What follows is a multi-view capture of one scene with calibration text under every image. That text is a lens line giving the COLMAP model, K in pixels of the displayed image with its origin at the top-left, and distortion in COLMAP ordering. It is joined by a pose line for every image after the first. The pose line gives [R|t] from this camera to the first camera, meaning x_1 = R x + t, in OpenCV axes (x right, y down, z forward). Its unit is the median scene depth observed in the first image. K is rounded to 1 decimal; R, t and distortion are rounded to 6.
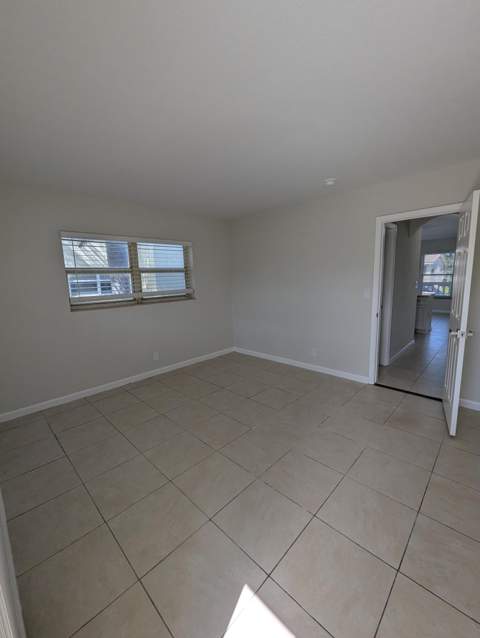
lens RADIAL K [[264.5, 0, 236.7], [0, 264.5, 318.7], [0, 0, 1]] dist [-0.000688, -0.000189]
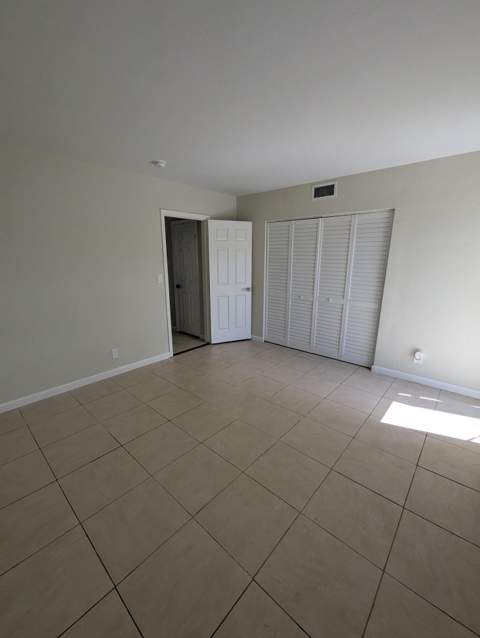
lens RADIAL K [[264.5, 0, 236.7], [0, 264.5, 318.7], [0, 0, 1]] dist [-0.000688, -0.000189]
pose [[-0.047712, -0.199139, 0.978809, -0.674637], [0.161000, 0.965579, 0.204295, -0.114792], [-0.985801, 0.167335, -0.014008, 0.785552]]
